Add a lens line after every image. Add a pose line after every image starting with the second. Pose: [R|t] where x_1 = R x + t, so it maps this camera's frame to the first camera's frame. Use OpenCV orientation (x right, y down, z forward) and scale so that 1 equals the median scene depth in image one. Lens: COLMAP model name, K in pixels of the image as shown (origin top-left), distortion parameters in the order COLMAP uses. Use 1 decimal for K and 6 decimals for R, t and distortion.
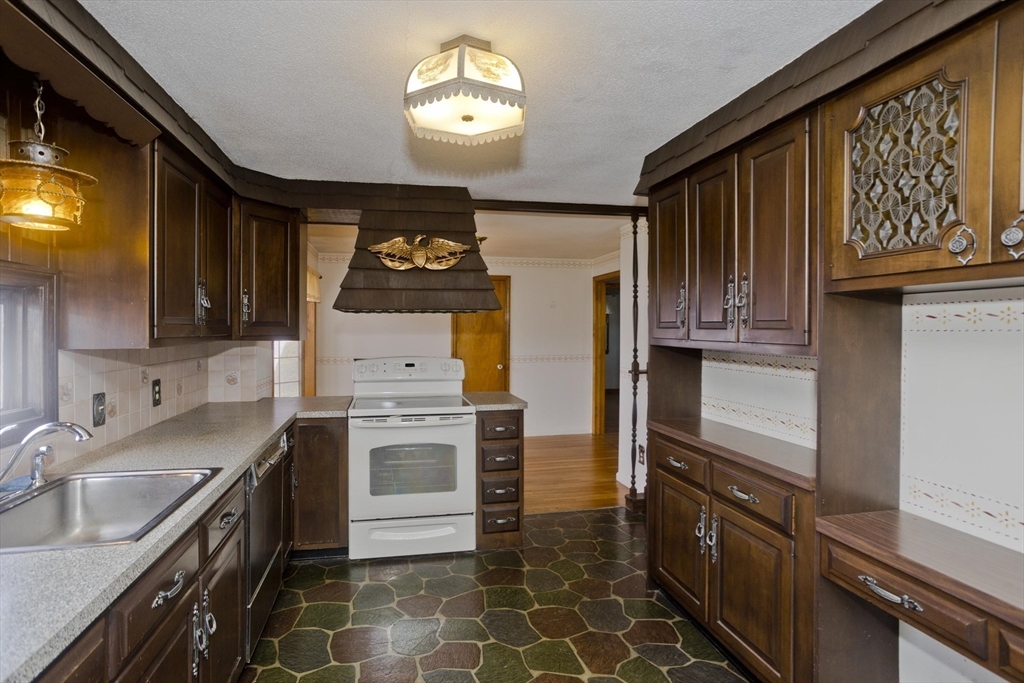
lens RADIAL K [[502.2, 0, 493.8], [0, 502.2, 330.8], [0, 0, 1]] dist [-0.017255, 0.012335]
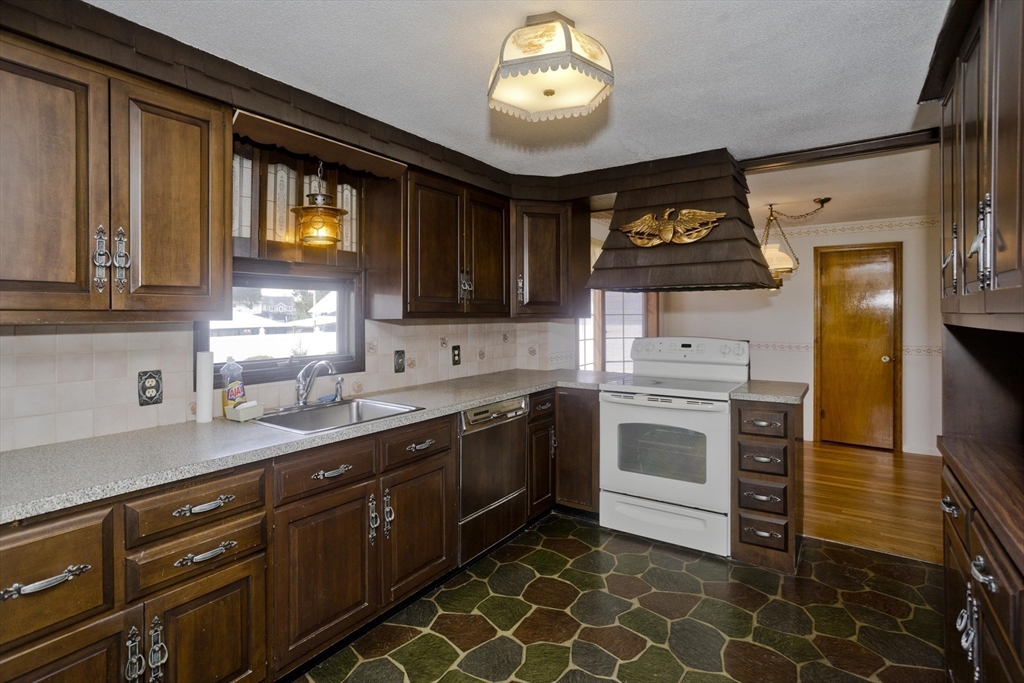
lens RADIAL K [[502.2, 0, 528.2], [0, 502.2, 312.4], [0, 0, 1]] dist [-0.017255, 0.012335]
pose [[0.725297, -0.006033, -0.688410, 0.324664], [-0.001365, 0.999947, -0.010201, 0.018002], [0.688435, 0.008339, 0.725250, 0.122595]]
